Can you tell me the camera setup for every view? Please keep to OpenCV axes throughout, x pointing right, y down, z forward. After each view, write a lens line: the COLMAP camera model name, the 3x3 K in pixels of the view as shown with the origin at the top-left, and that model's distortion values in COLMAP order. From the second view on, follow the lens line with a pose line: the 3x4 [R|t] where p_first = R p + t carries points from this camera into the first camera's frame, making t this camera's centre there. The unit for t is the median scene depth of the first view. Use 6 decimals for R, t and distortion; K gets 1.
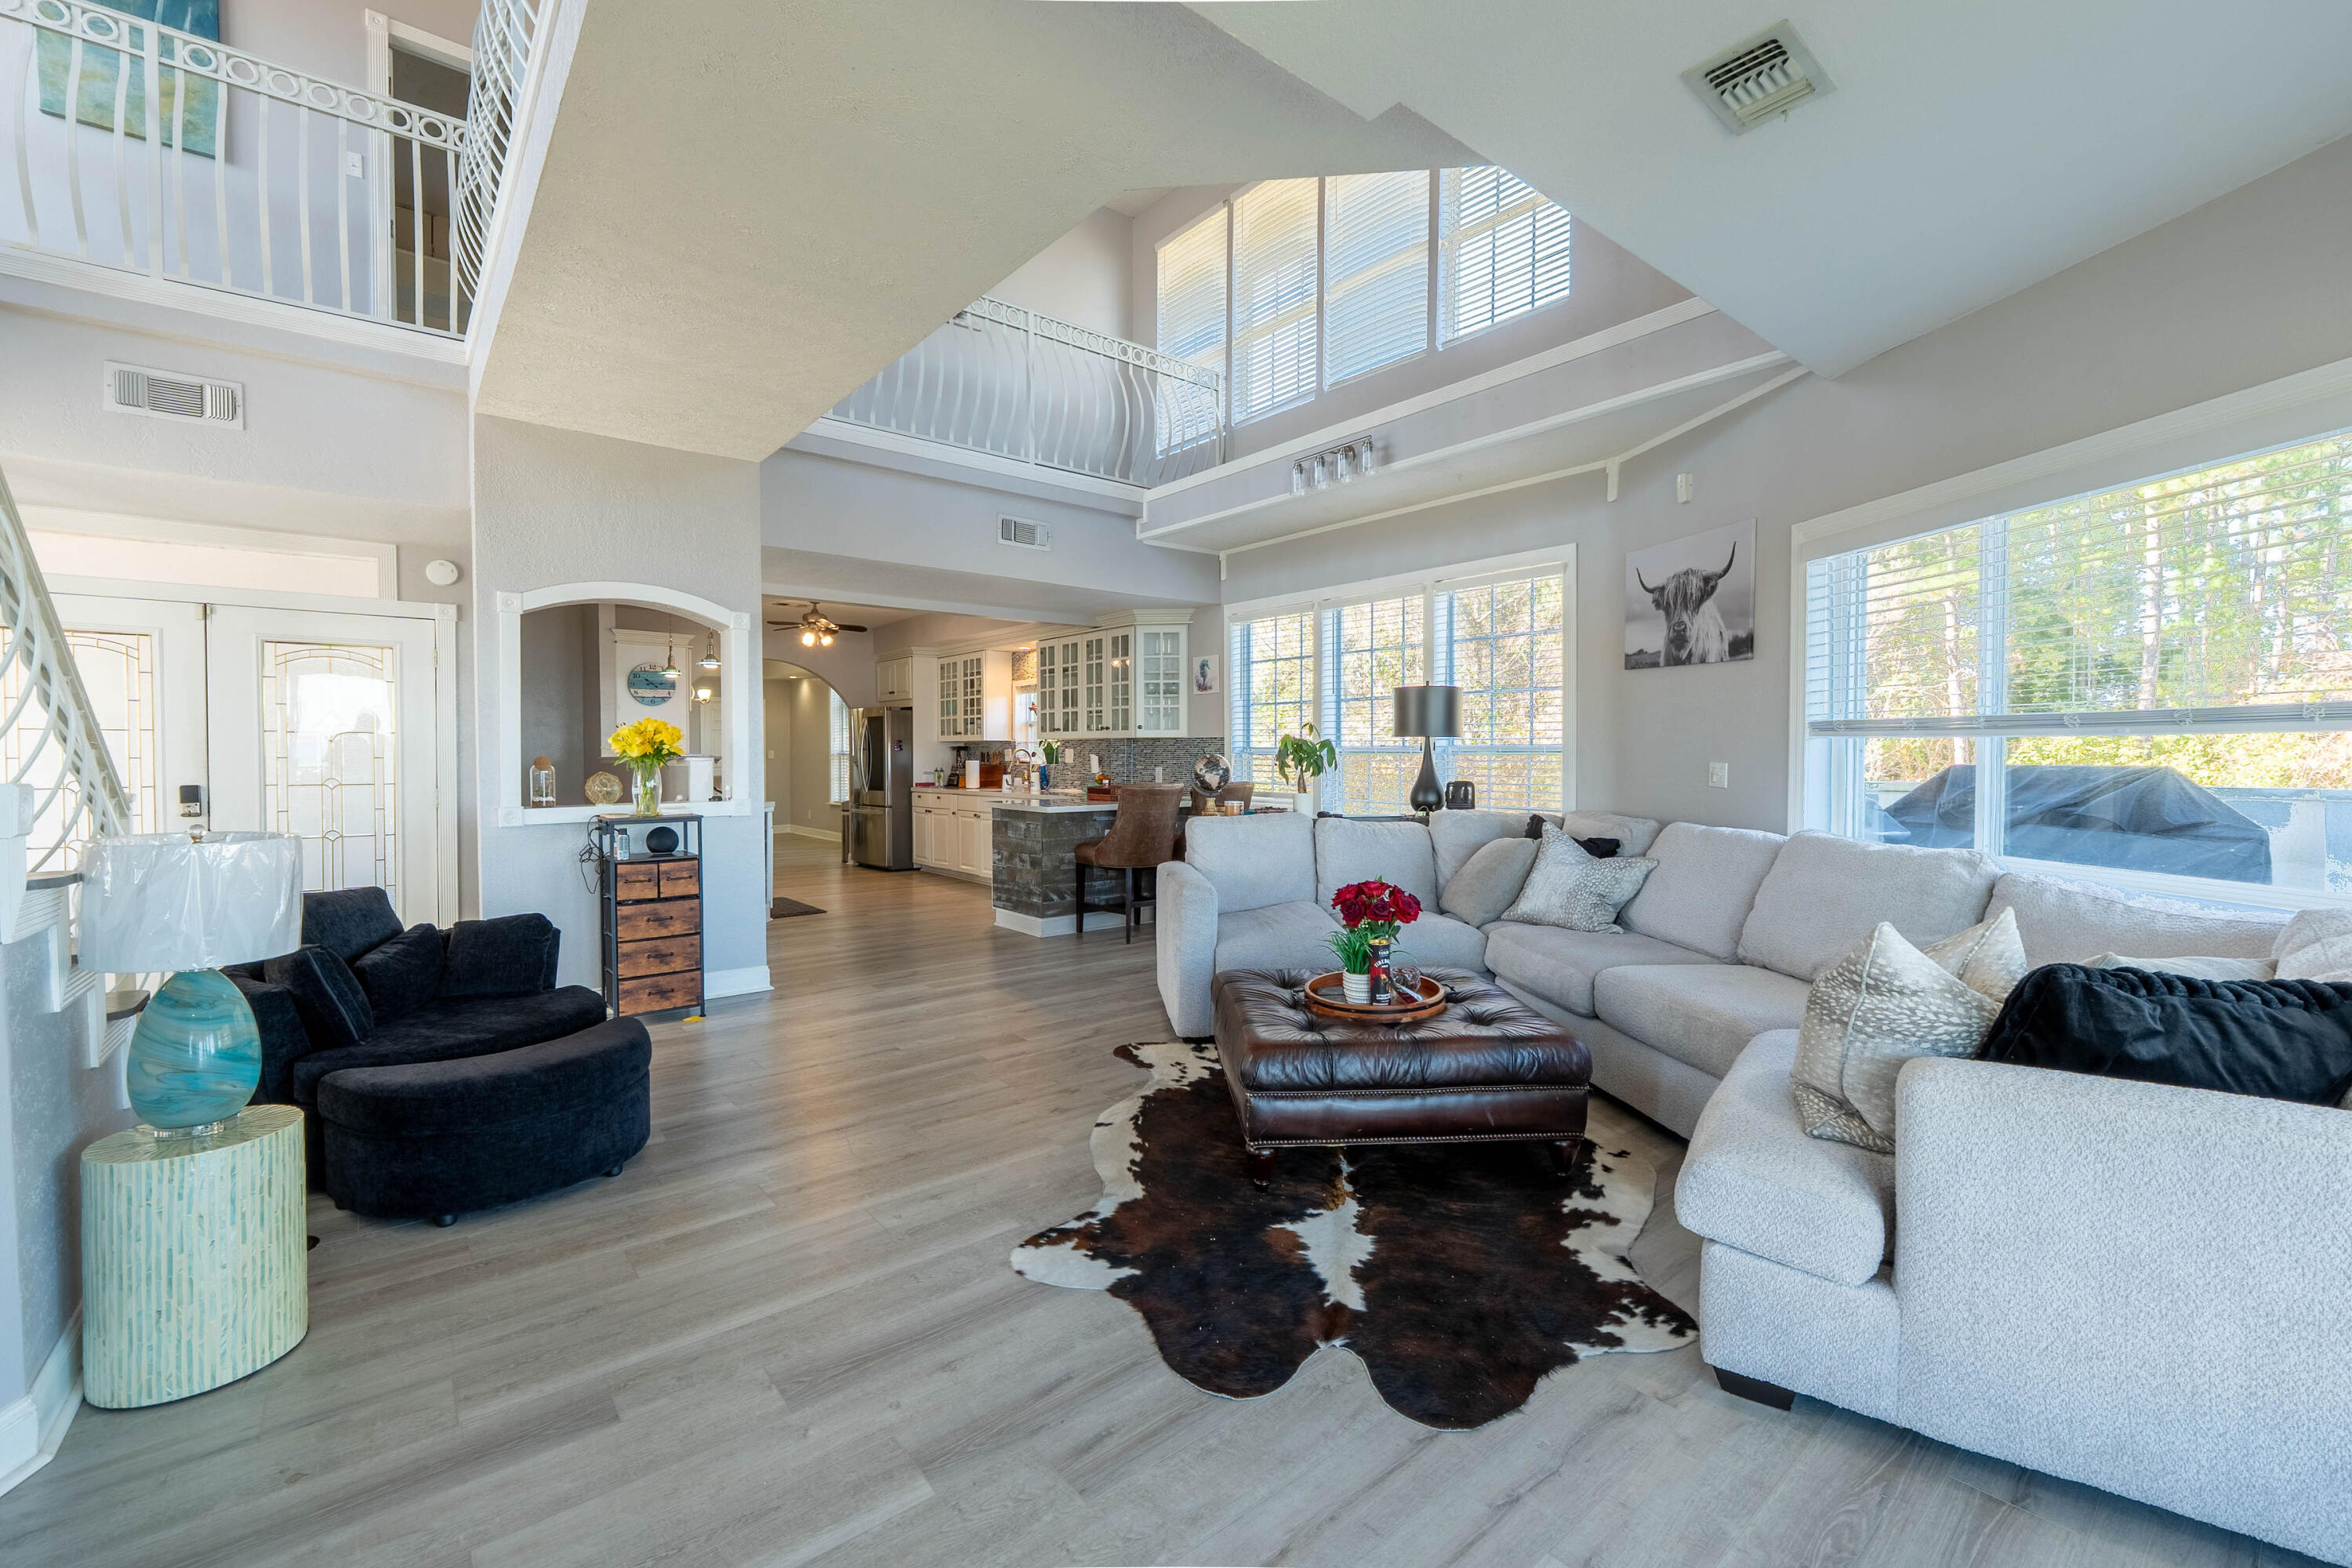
lens RADIAL K [[980.1, 0, 1177.9], [0, 980.1, 776.8], [0, 0, 1]] dist [-0.003937, -0.001382]
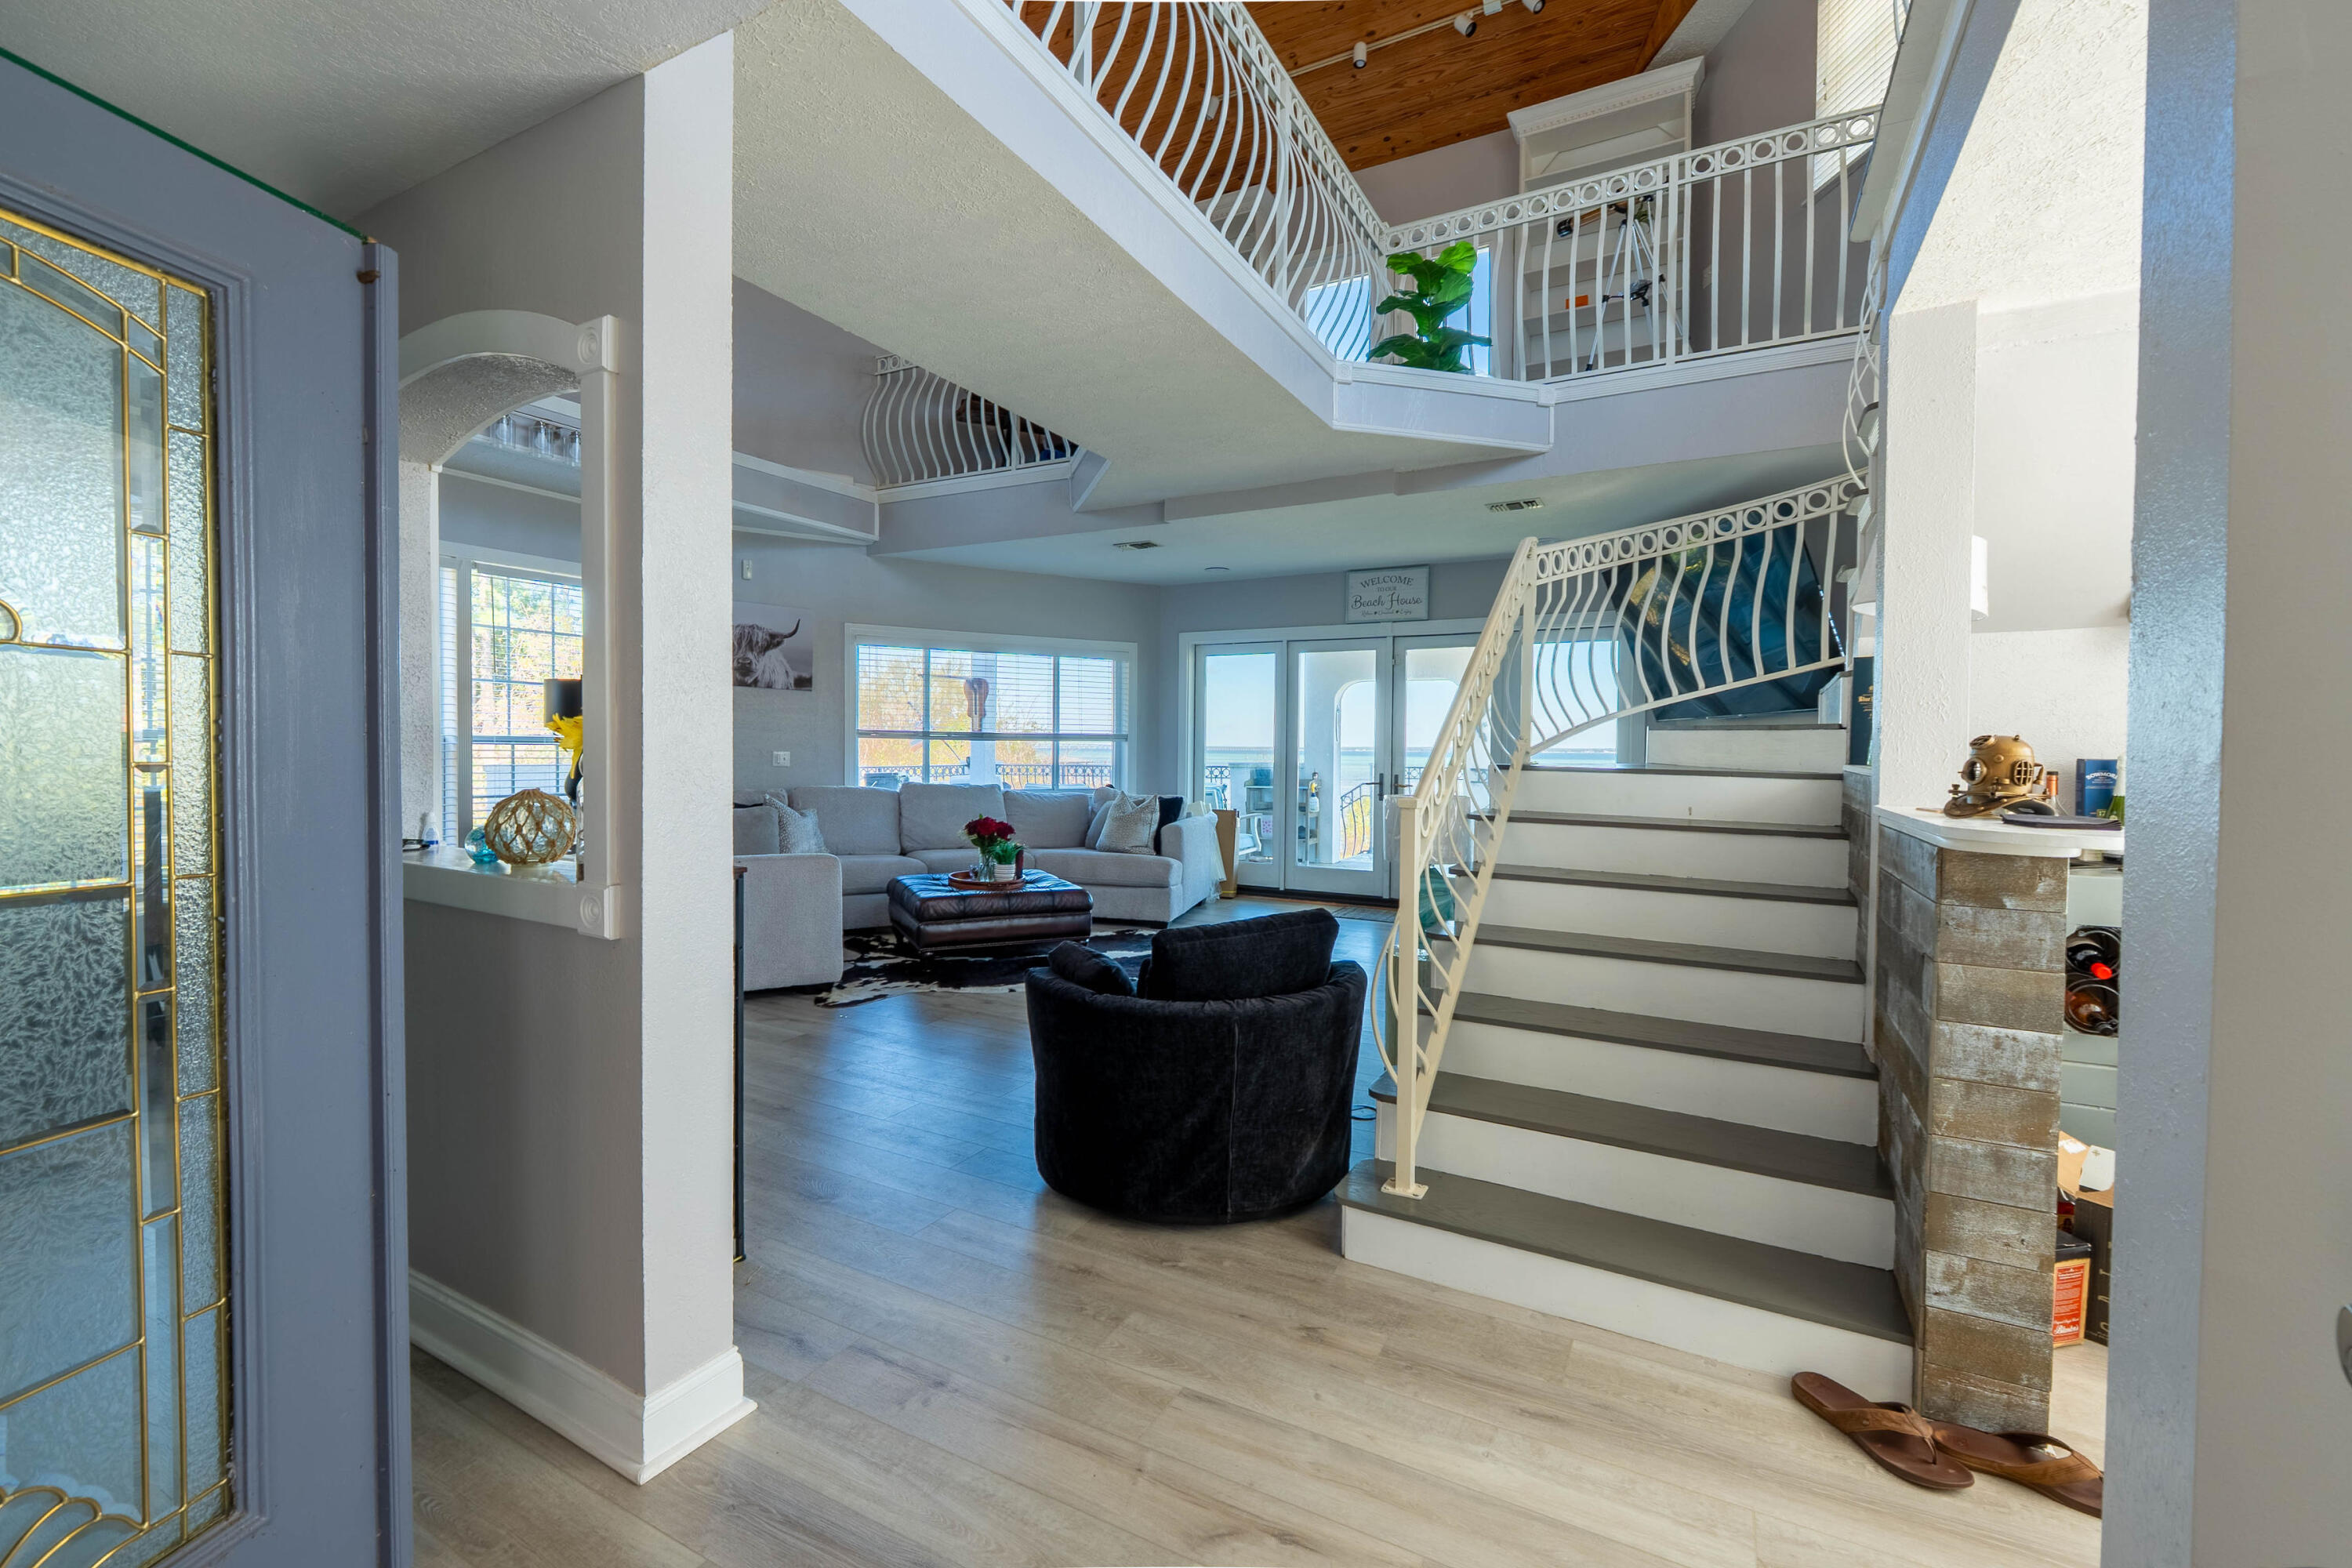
lens RADIAL K [[980.1, 0, 1177.9], [0, 980.1, 781.1], [0, 0, 1]] dist [-0.003937, -0.001382]
pose [[-0.375865, -0.021190, 0.926432, -1.425609], [0.011237, 0.999561, 0.027422, -0.001404], [-0.926606, 0.020717, -0.375461, 1.182330]]
